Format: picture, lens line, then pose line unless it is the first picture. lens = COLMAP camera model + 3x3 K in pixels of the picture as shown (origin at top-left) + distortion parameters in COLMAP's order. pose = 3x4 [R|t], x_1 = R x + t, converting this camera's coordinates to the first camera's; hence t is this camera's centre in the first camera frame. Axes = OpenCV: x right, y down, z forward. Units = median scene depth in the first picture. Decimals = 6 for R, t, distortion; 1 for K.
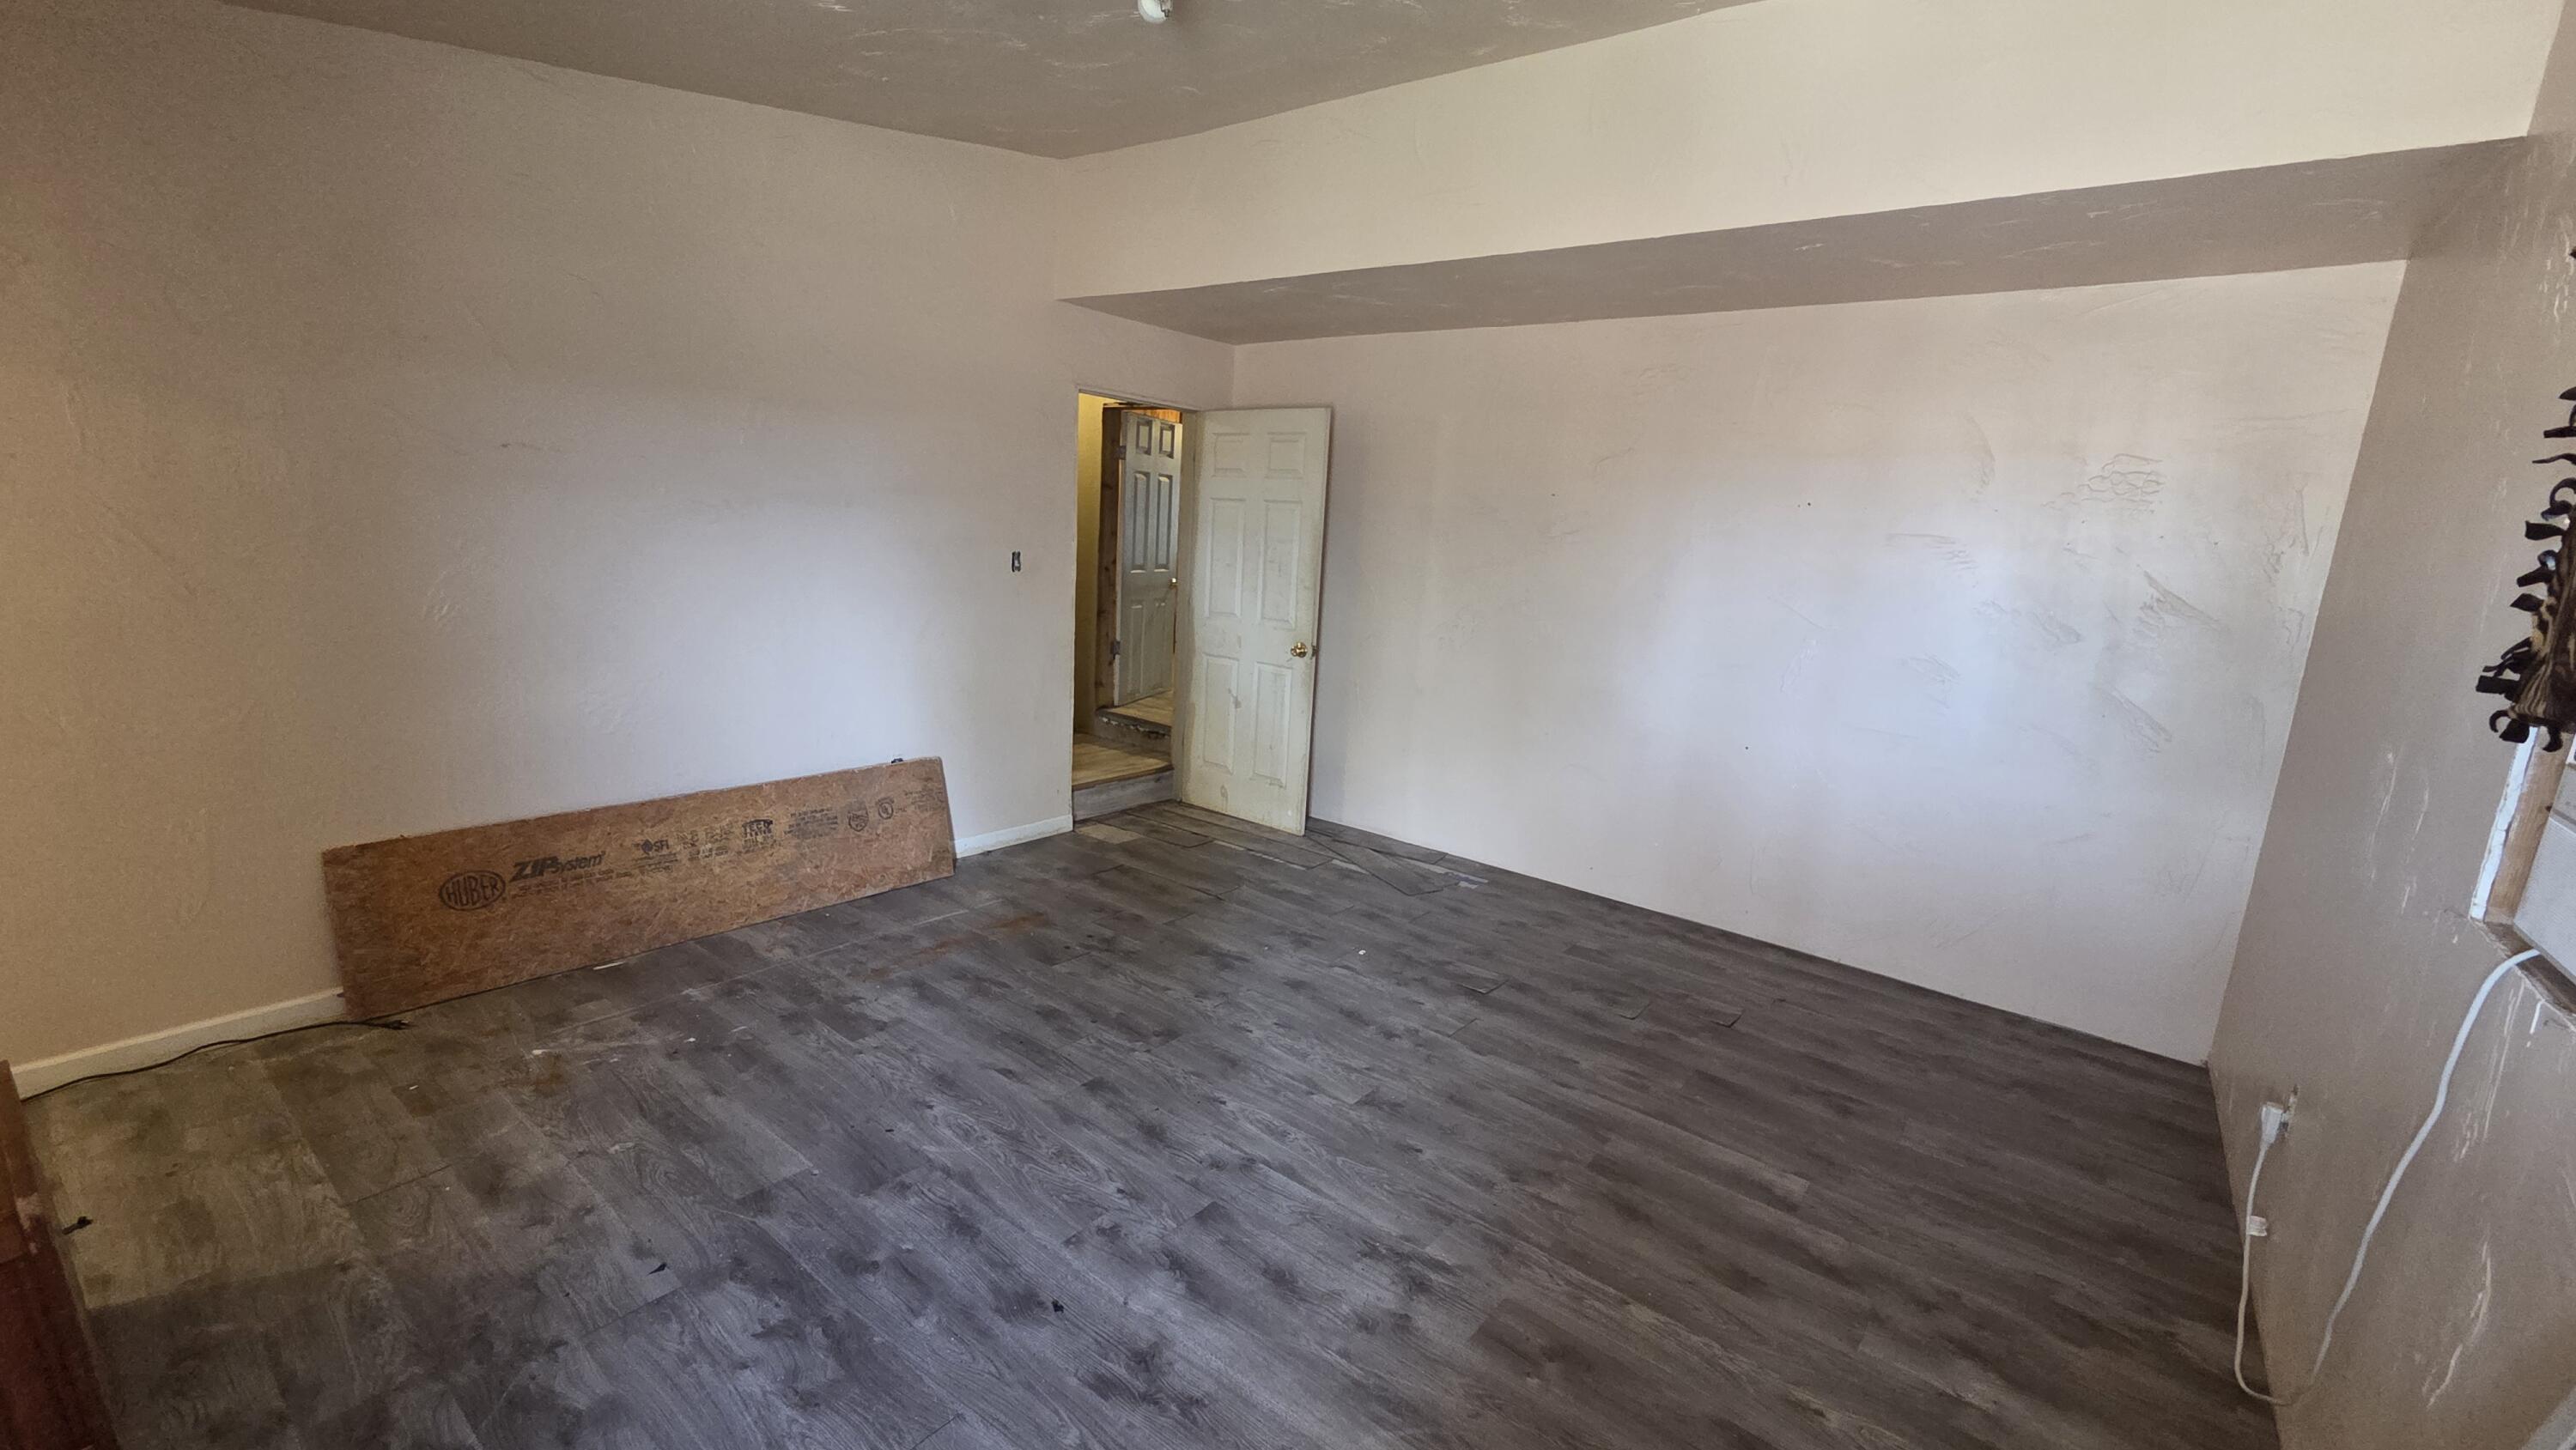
lens RADIAL K [[1048.9, 0, 1287.0], [0, 1048.9, 725.9], [0, 0, 1]] dist [0.012591, -0.000100]
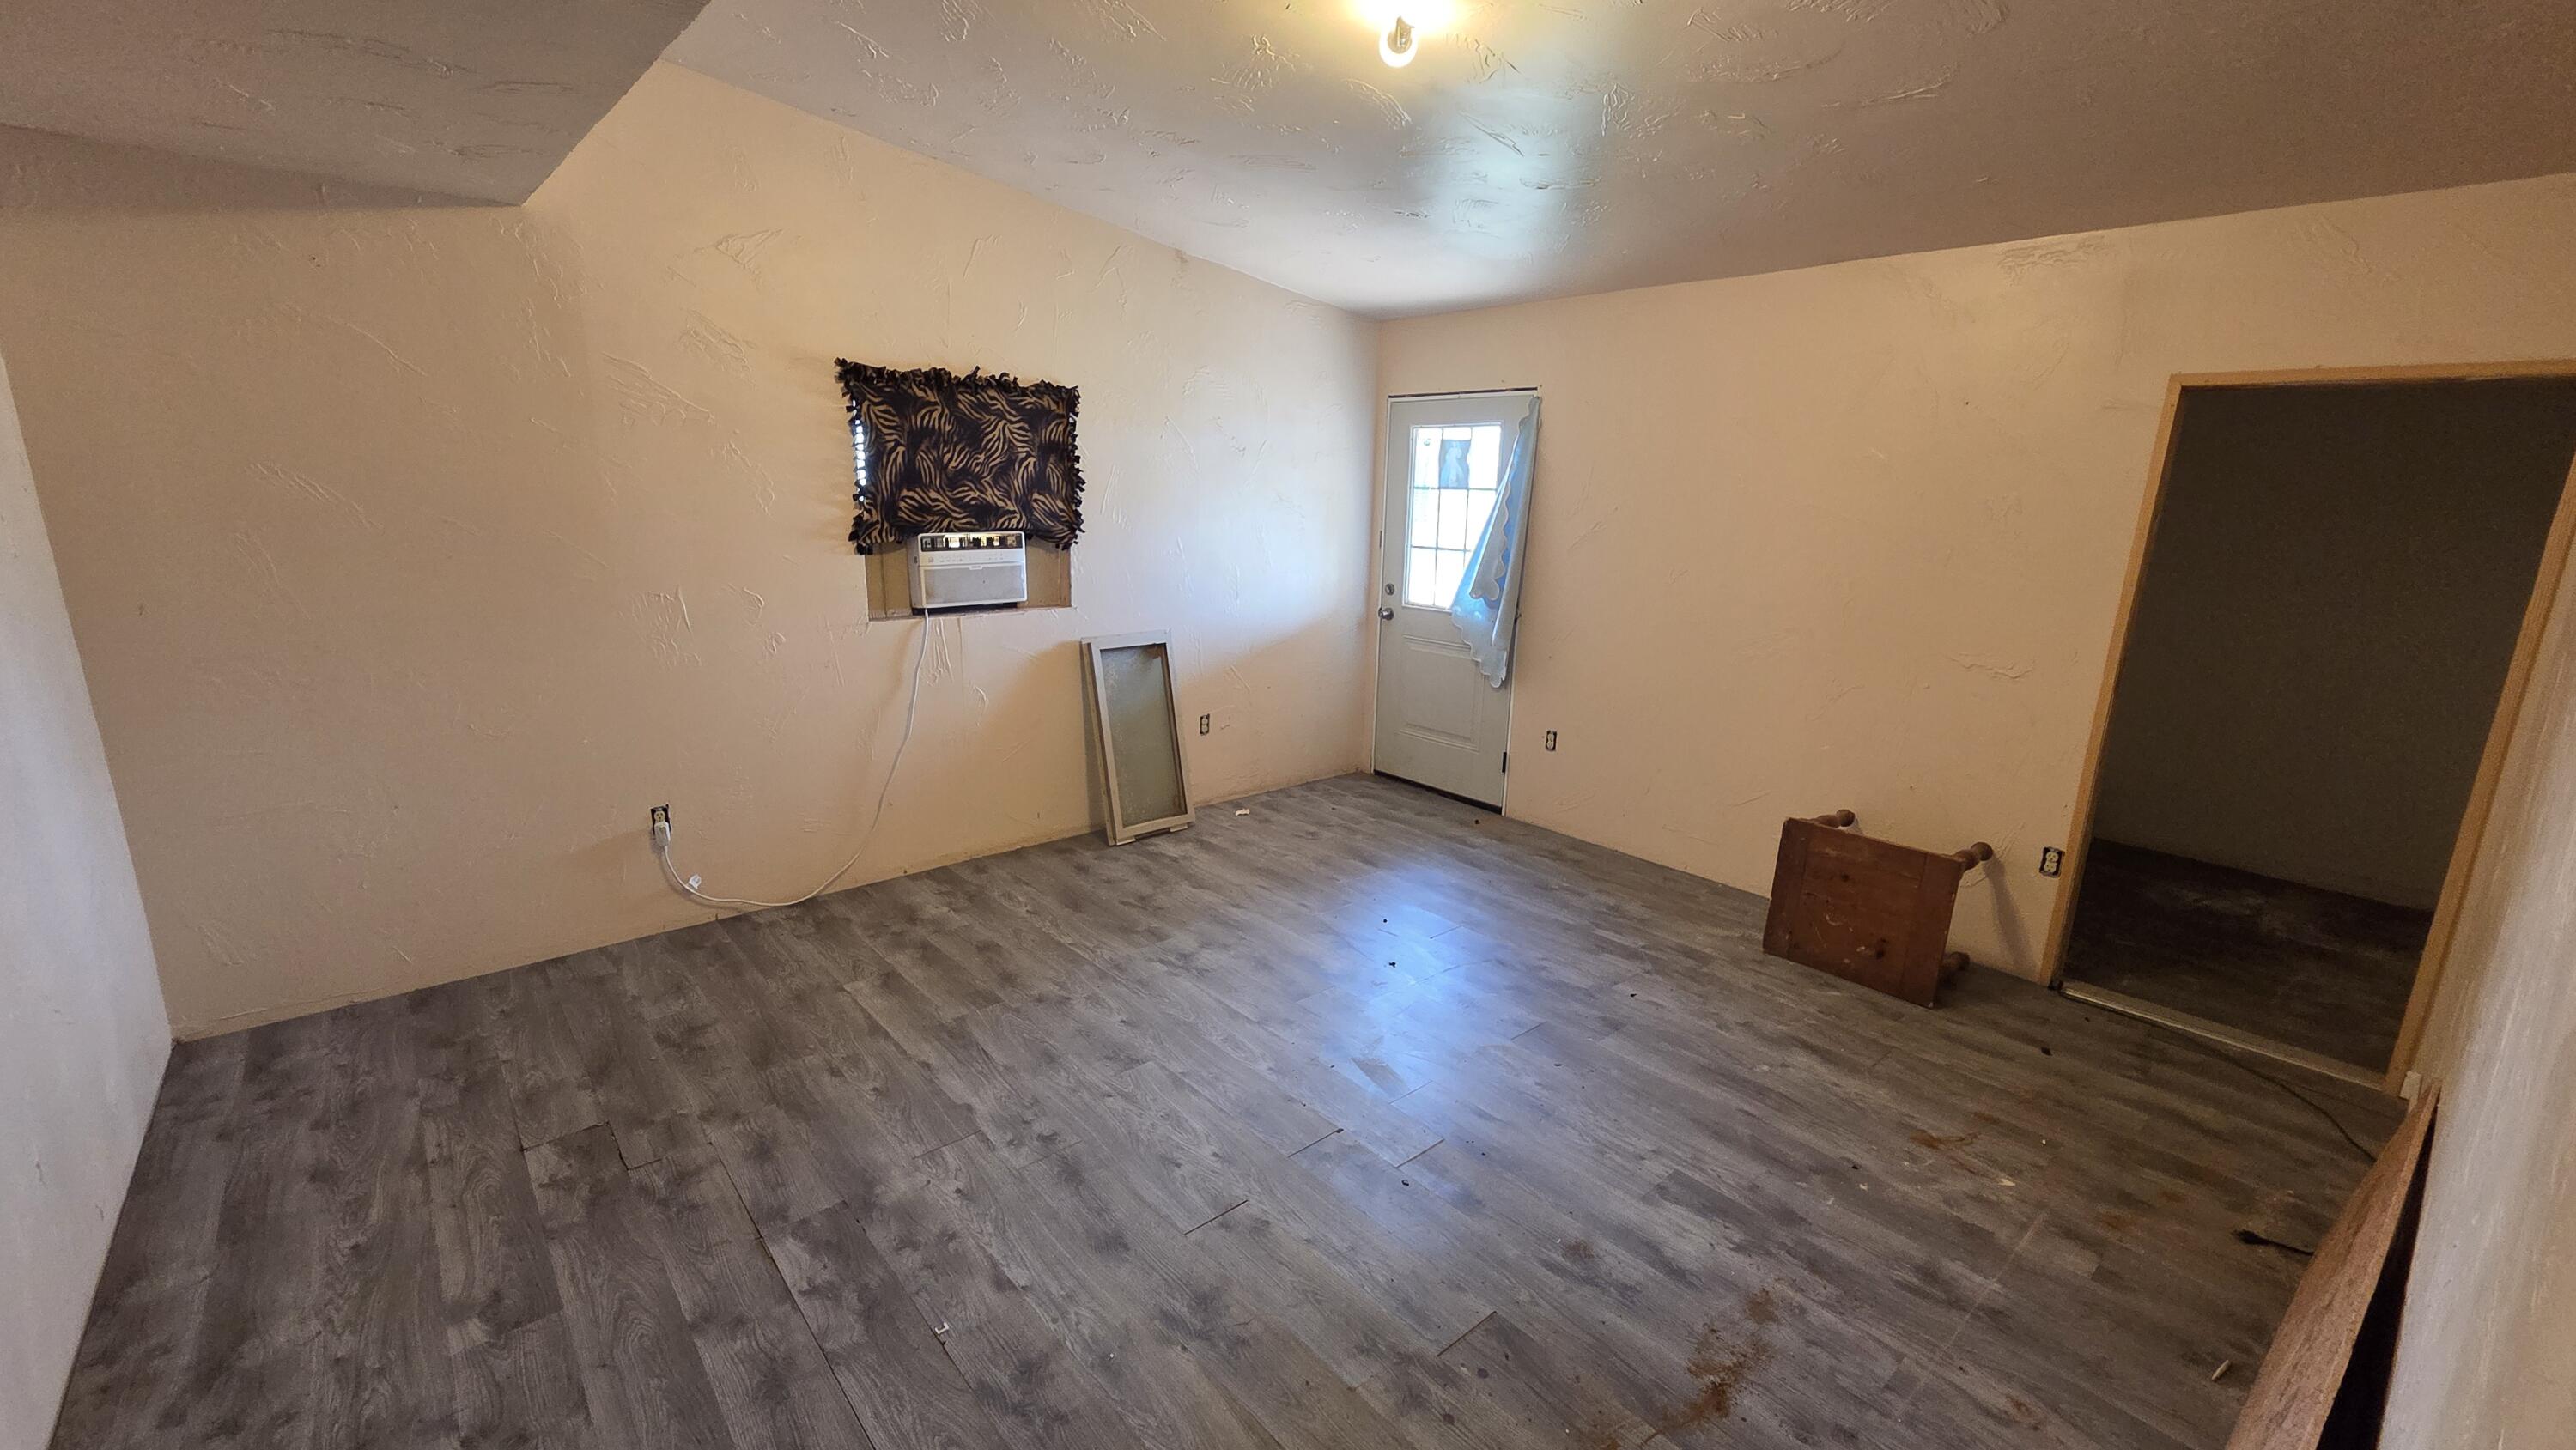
lens RADIAL K [[1048.9, 0, 1289.5], [0, 1048.9, 731.1], [0, 0, 1]] dist [0.012591, -0.000100]
pose [[-0.979517, -0.119774, 0.161867, -0.203713], [-0.039092, 0.901677, 0.430639, -0.398684], [-0.197531, 0.415490, -0.887890, 1.737278]]
